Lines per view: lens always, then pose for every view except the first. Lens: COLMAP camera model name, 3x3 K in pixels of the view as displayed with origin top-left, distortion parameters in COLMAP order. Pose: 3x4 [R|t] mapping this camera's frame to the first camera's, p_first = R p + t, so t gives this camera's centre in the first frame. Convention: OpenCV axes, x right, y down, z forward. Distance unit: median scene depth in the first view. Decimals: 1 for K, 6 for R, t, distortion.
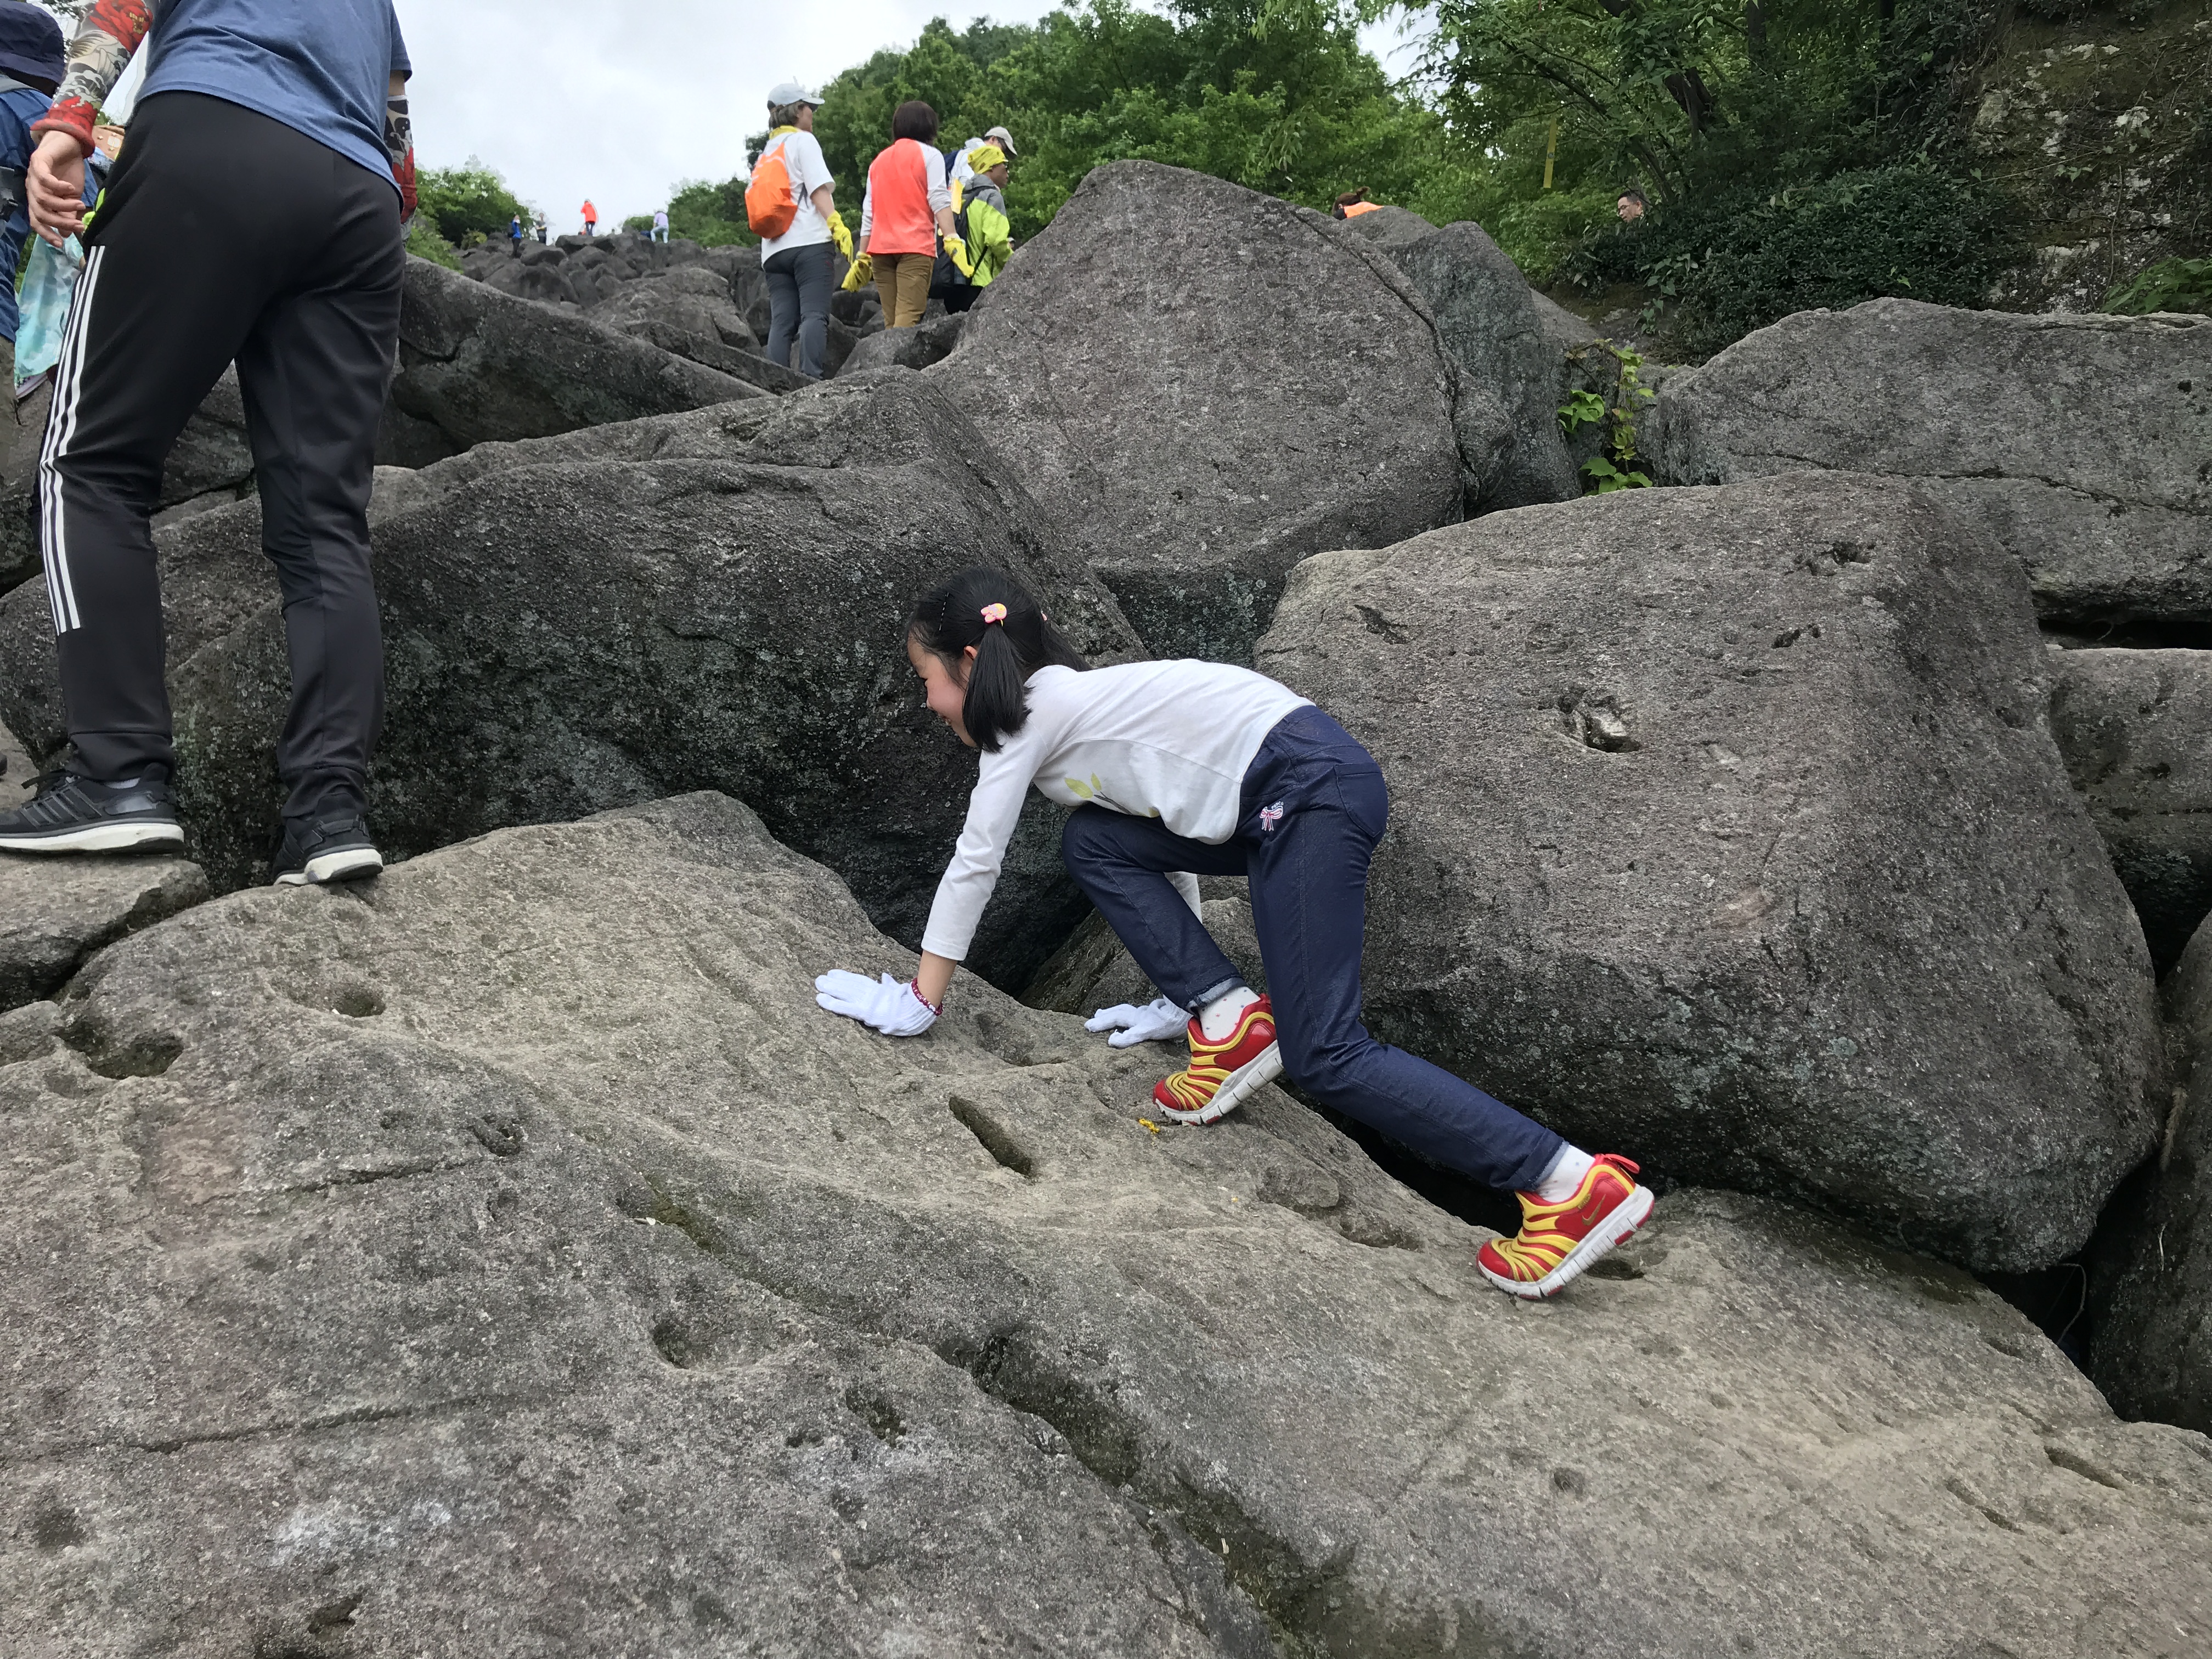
lens RADIAL K [[1839.3, 0, 1103.9], [0, 1839.3, 829.3], [0, 0, 1]] dist [-0.007207, 0.055632]
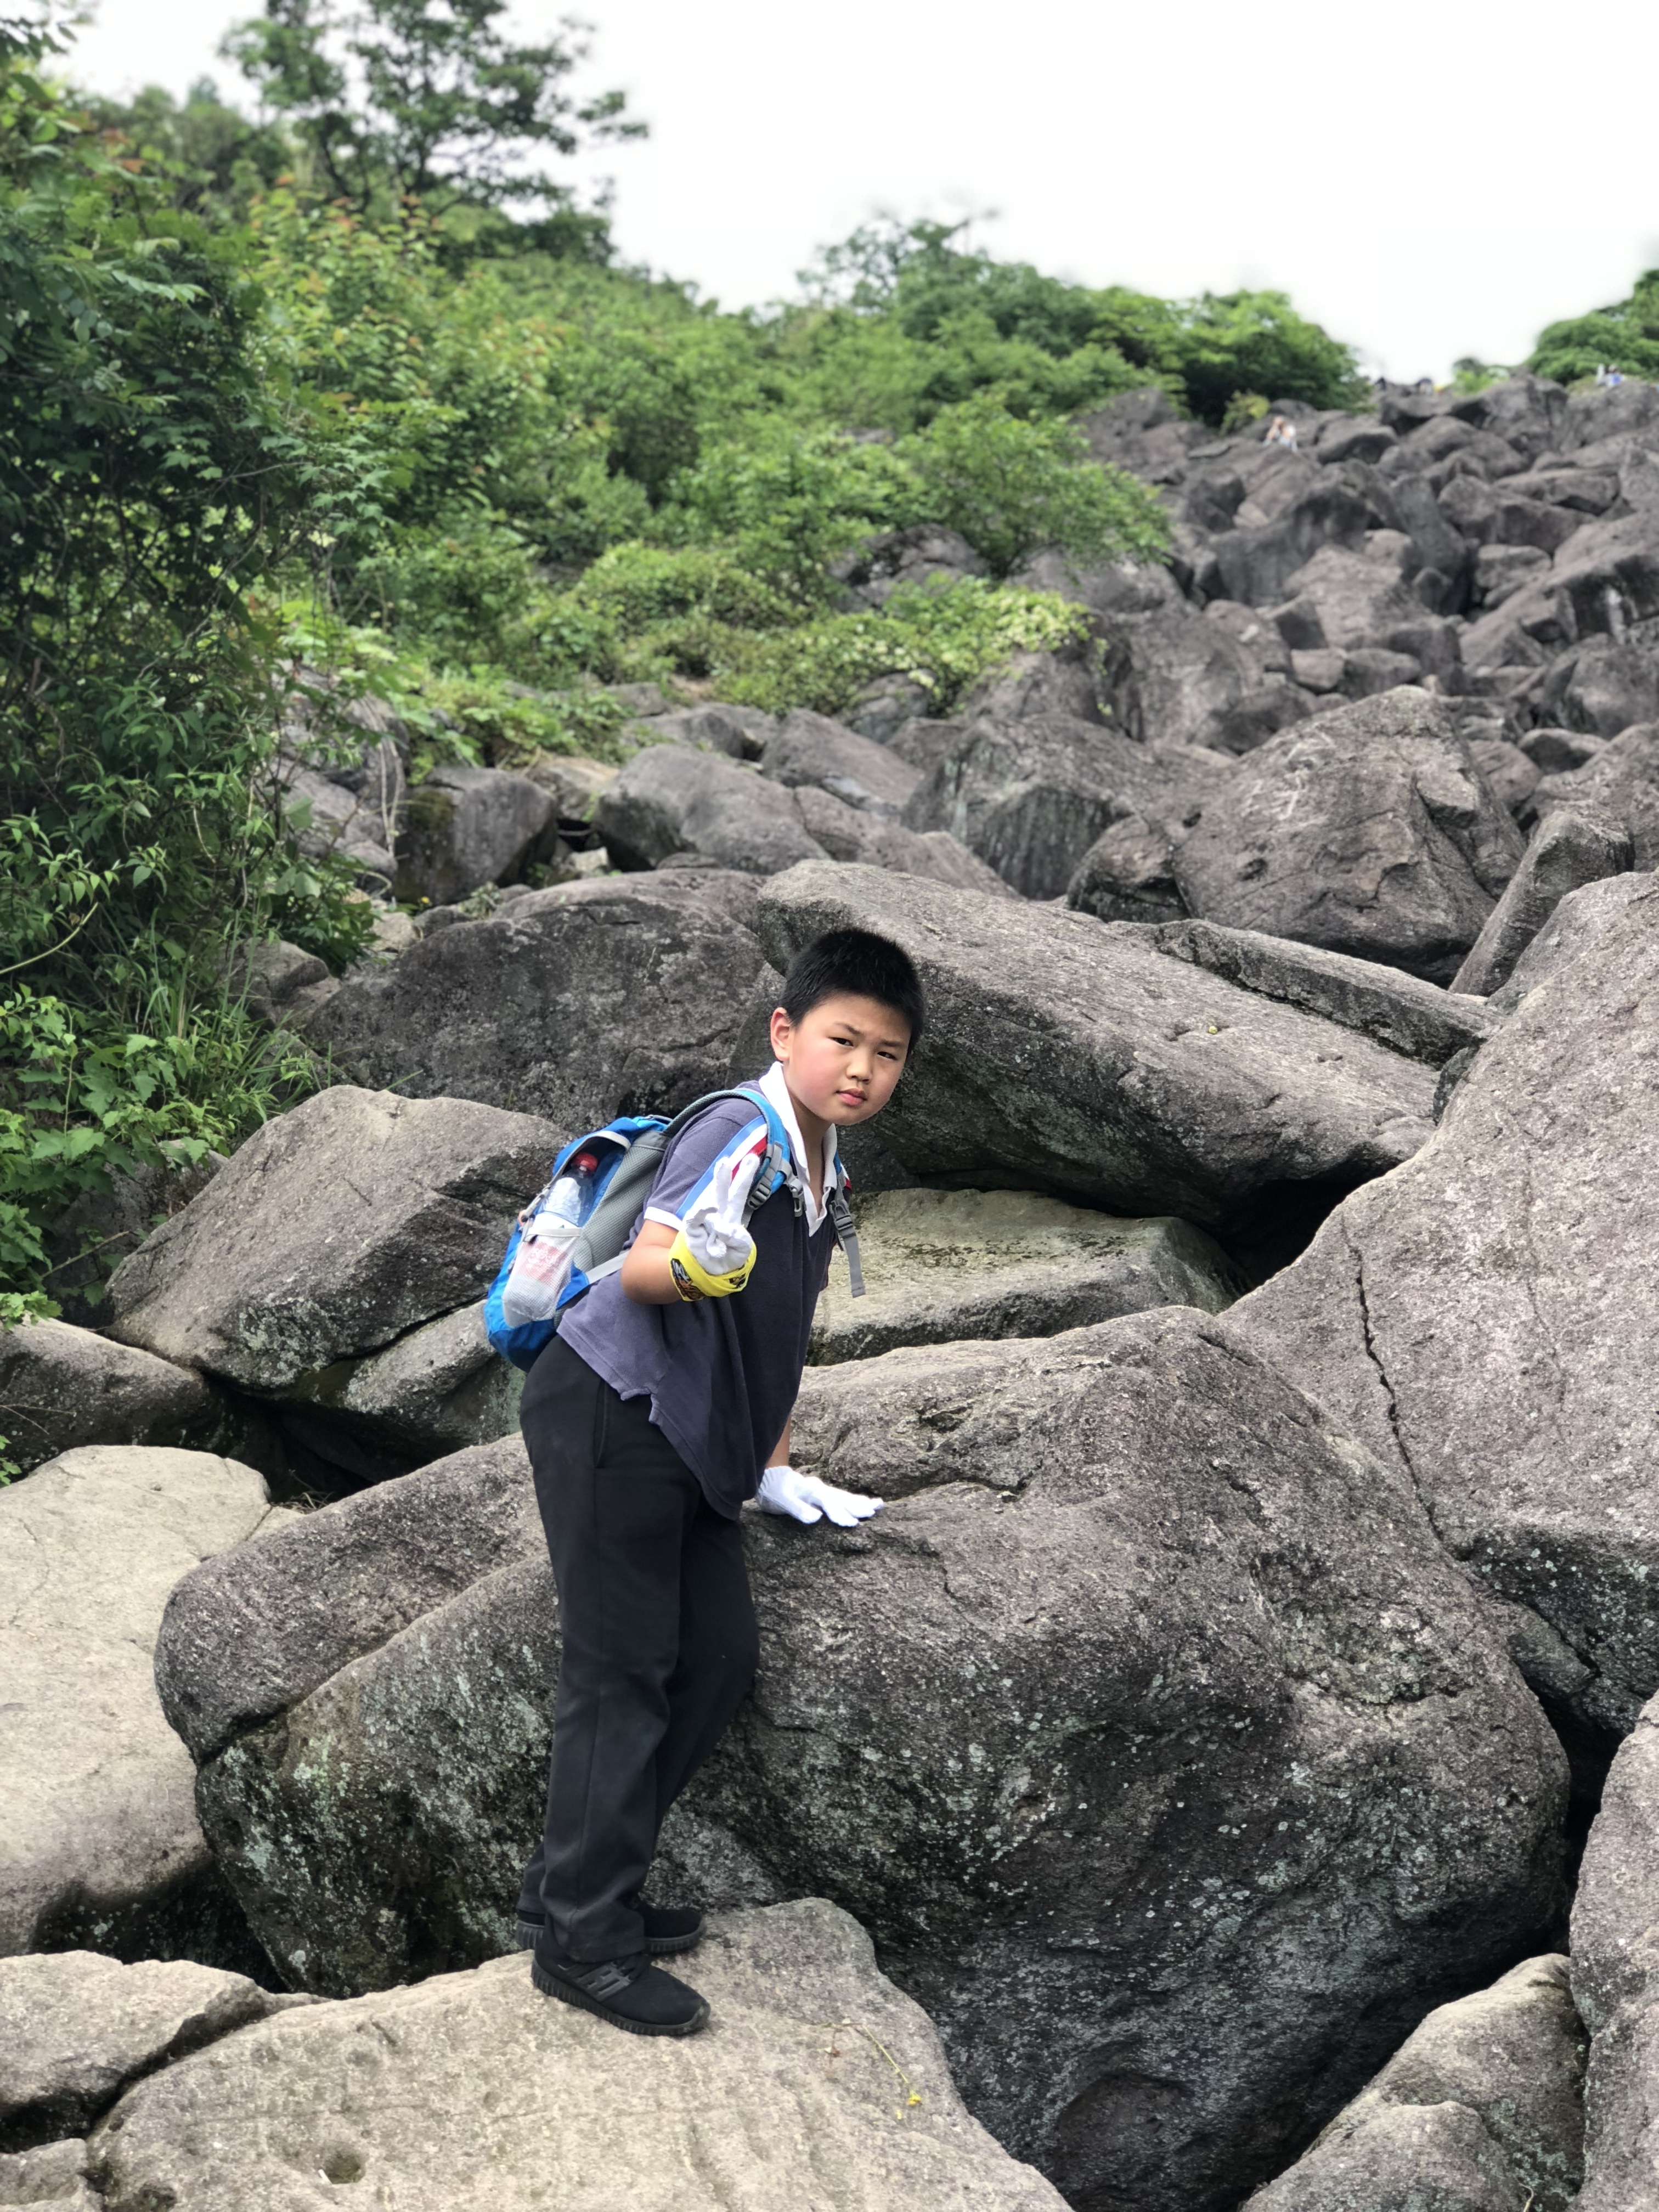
lens RADIAL K [[3660.8, 0, 838.8], [0, 3660.8, 1107.7], [0, 0, 1]] dist [0.077457, 0.000000]
pose [[0.904262, 0.010508, -0.426849, 0.508694], [-0.053262, 0.994665, -0.088348, -0.231469], [0.423643, 0.102625, 0.899997, -0.559639]]
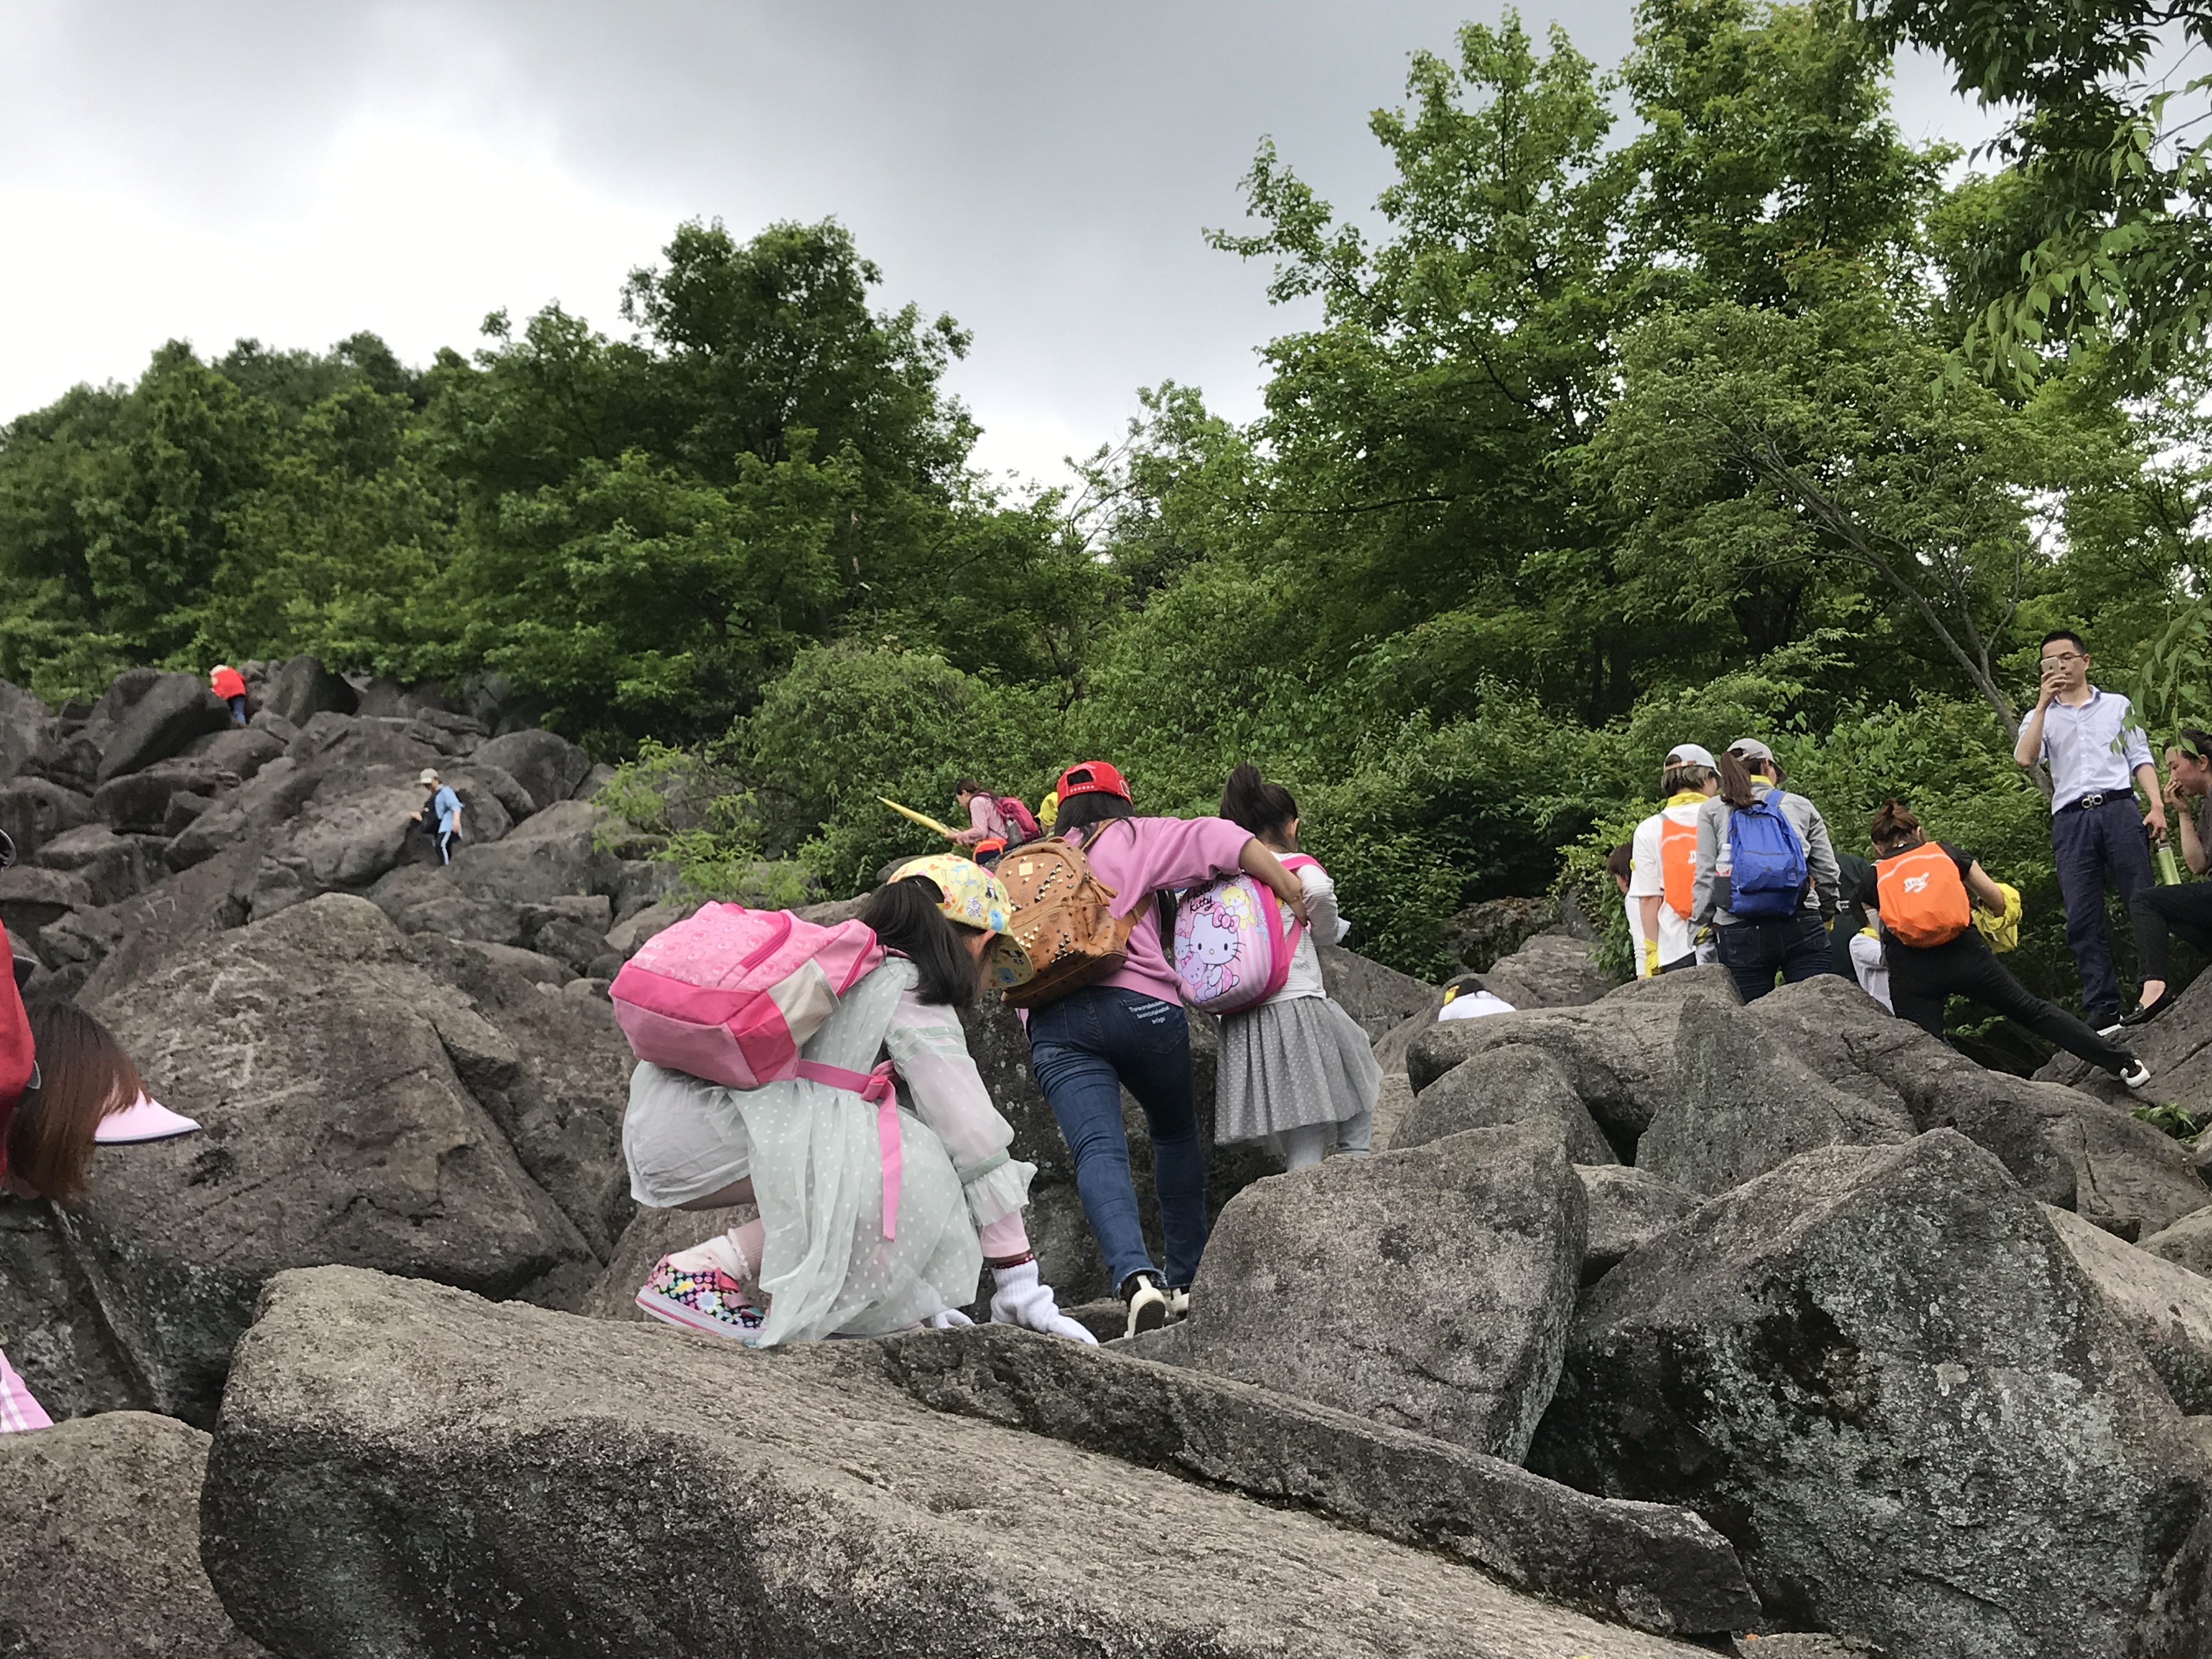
lens RADIAL K [[2763.0, 0, 1102.8], [0, 2763.0, 823.0], [0, 0, 1]] dist [0.109018, 0.000000]
pose [[0.968002, -0.037639, 0.248105, -0.868713], [0.096893, 0.968075, -0.231175, -0.650589], [-0.231483, 0.247817, 0.940746, 1.460793]]
